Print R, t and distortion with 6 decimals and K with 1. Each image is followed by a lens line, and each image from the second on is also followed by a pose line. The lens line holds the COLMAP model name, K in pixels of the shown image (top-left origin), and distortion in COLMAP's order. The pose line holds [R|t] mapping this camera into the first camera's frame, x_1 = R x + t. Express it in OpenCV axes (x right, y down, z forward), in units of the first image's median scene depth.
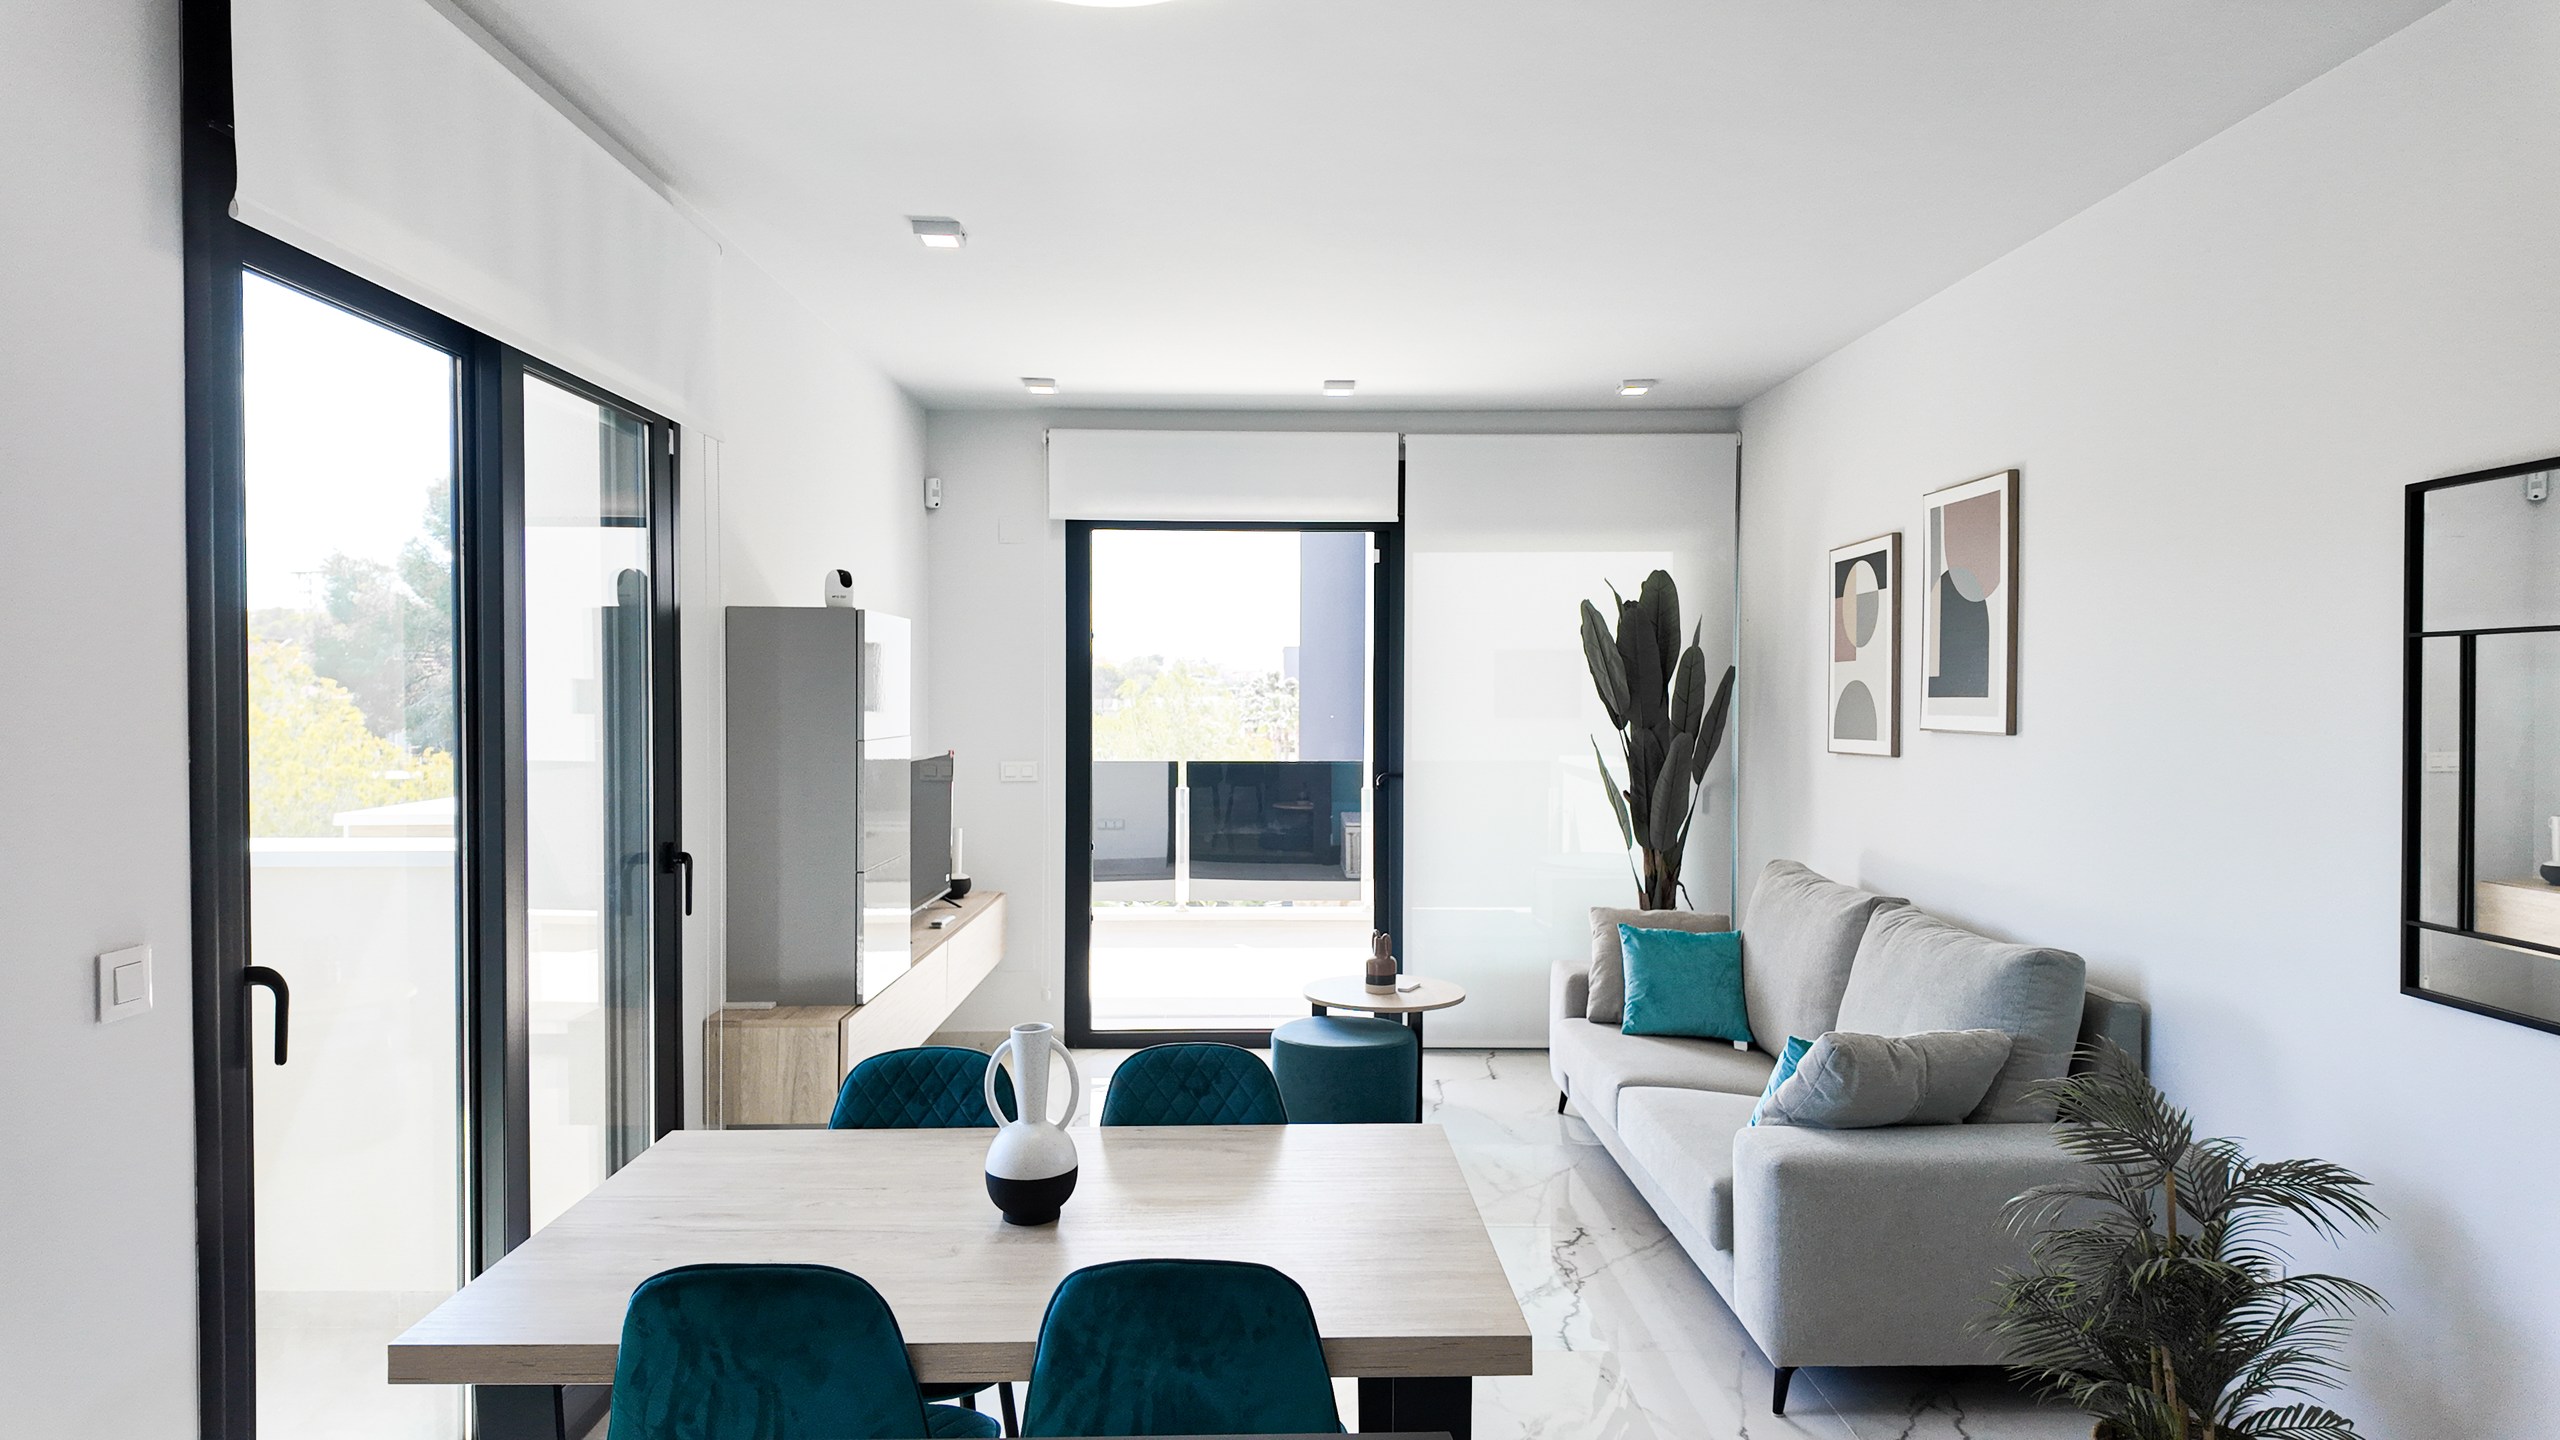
lens RADIAL K [[1493.6, 0, 1284.0], [0, 1493.6, 724.9], [0, 0, 1]] dist [0.113976, -0.119585]
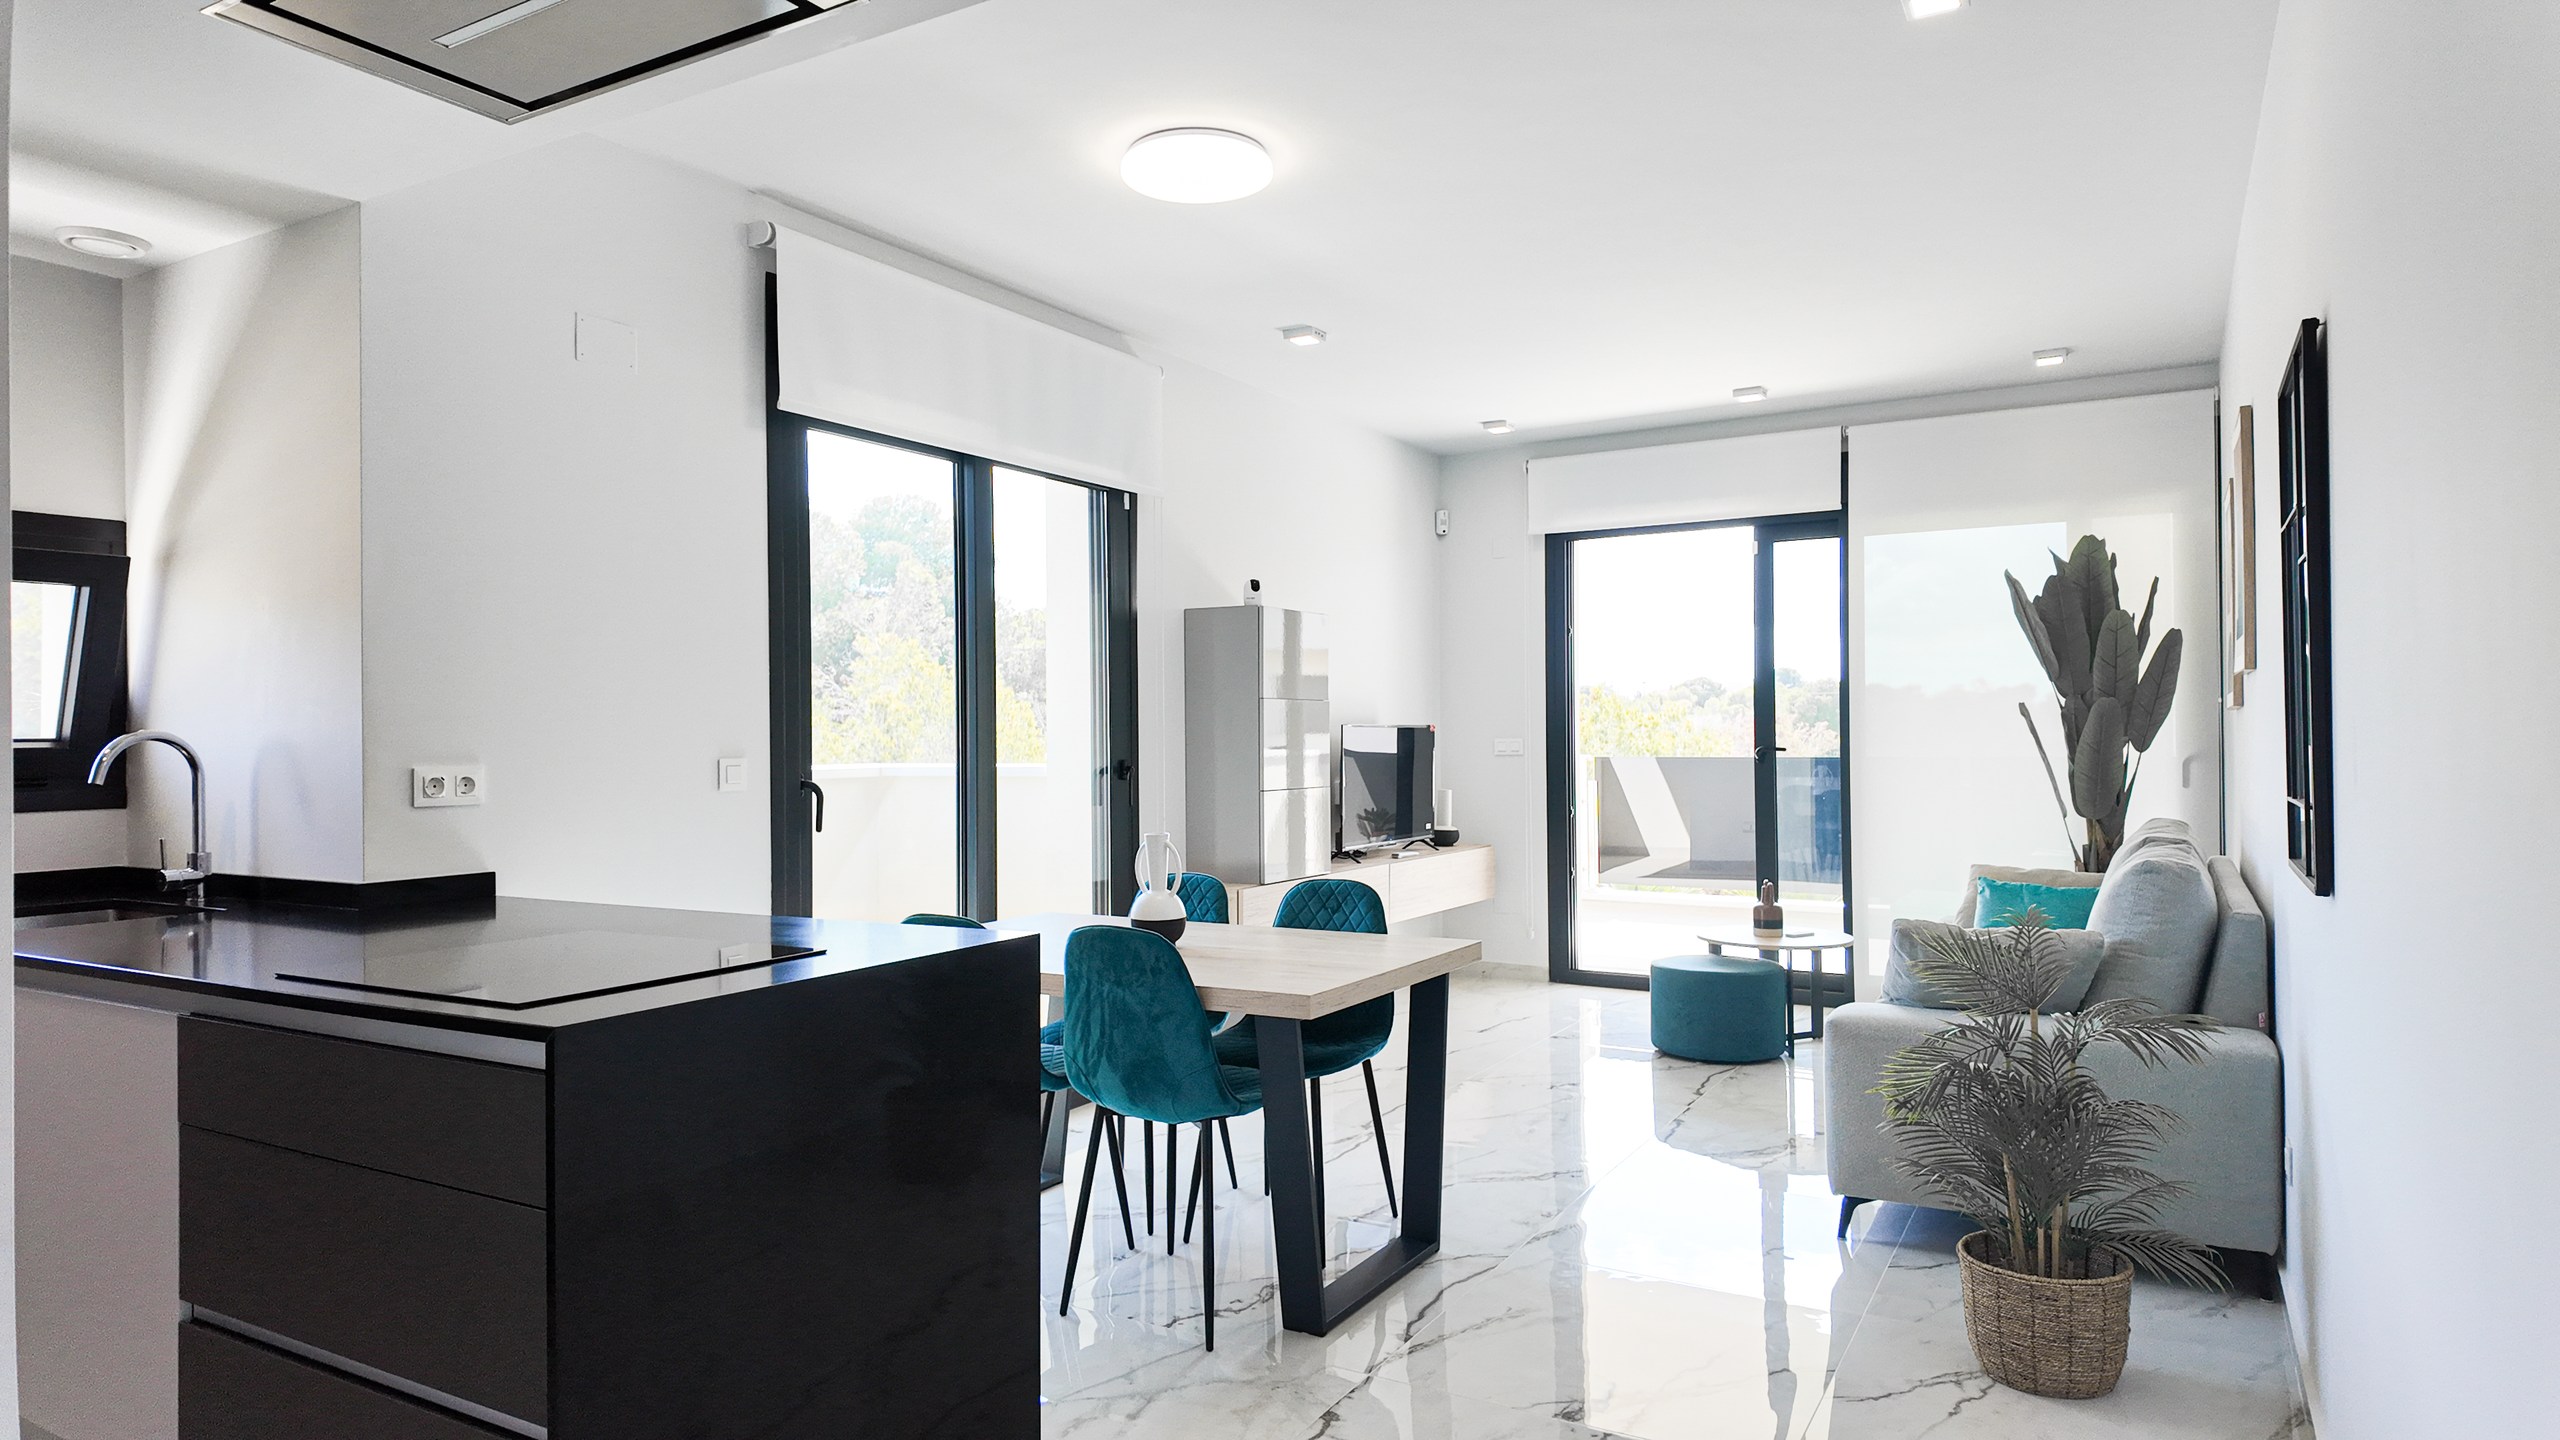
lens RADIAL K [[1493.6, 0, 1284.0], [0, 1493.6, 724.9], [0, 0, 1]] dist [0.113976, -0.119585]
pose [[0.857843, -0.012089, -0.513769, 0.313615], [-0.000866, 0.999688, -0.024970, 0.048237], [0.513911, 0.021866, 0.857565, -0.133232]]
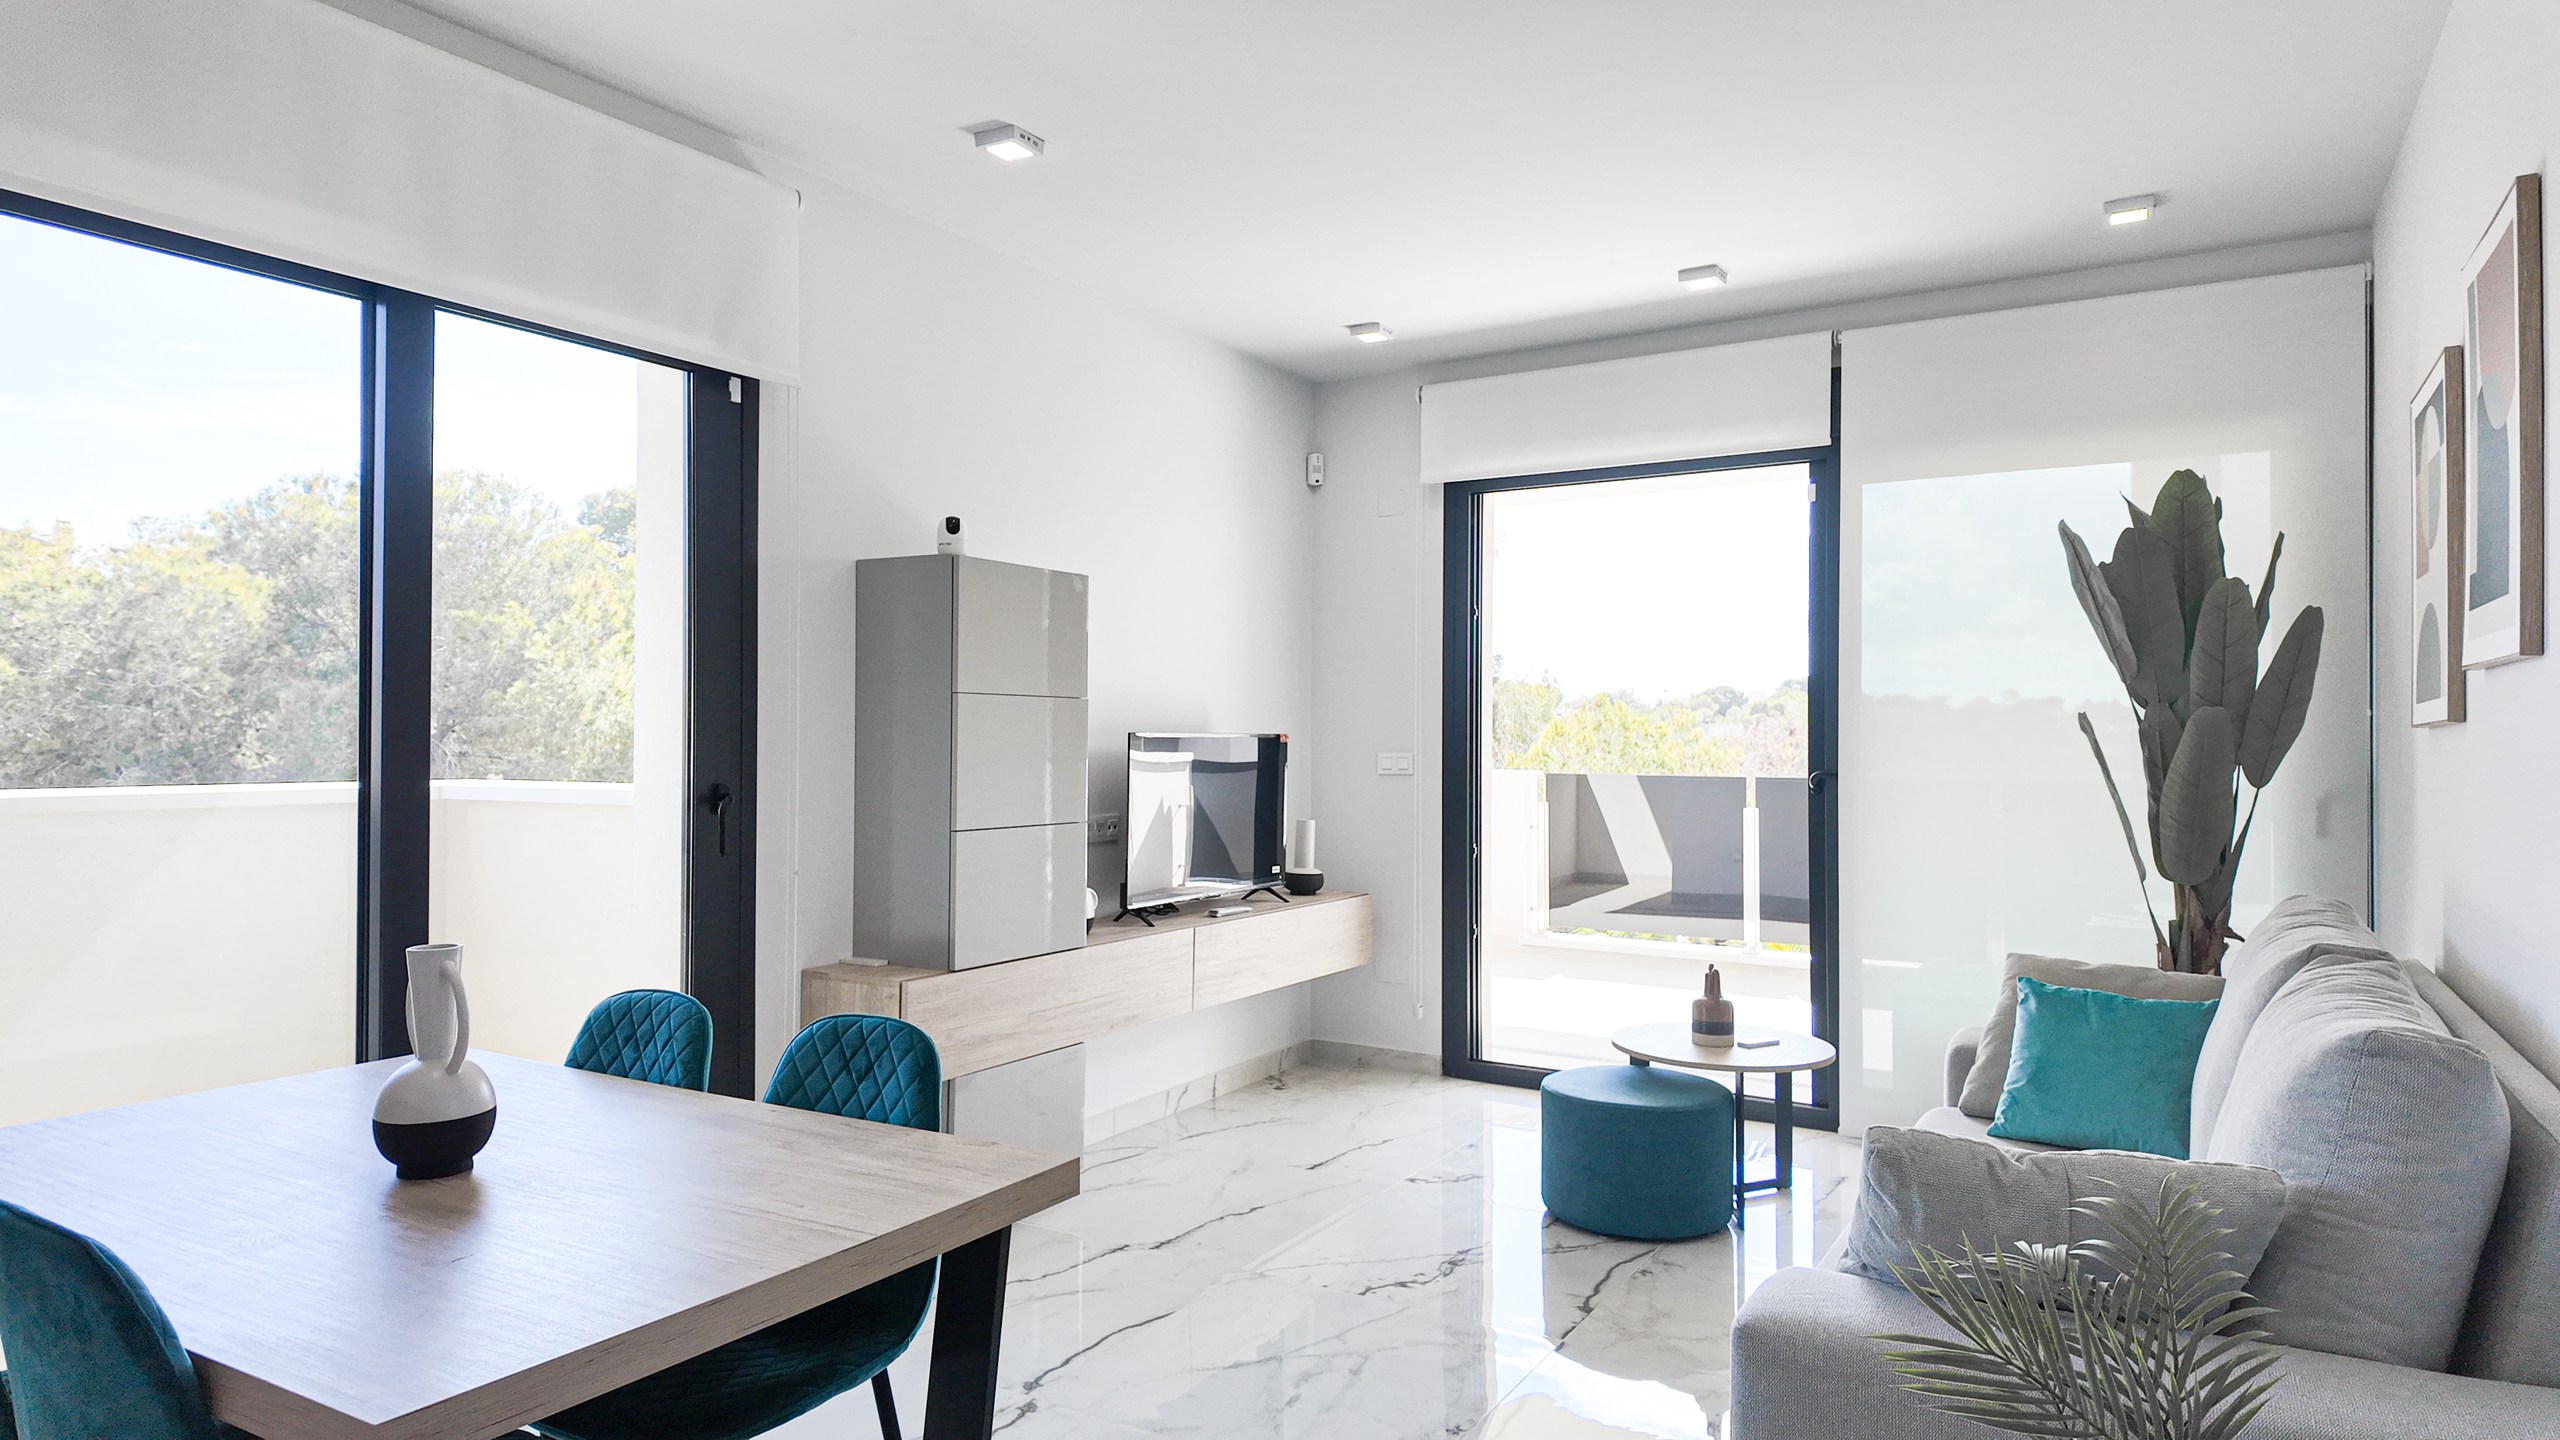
lens RADIAL K [[1493.6, 0, 1284.0], [0, 1493.6, 724.9], [0, 0, 1]] dist [0.113976, -0.119585]
pose [[0.851514, -0.002821, -0.524325, 0.268745], [-0.013442, 0.999539, -0.027208, 0.036761], [0.524160, 0.030216, 0.851084, 0.205269]]
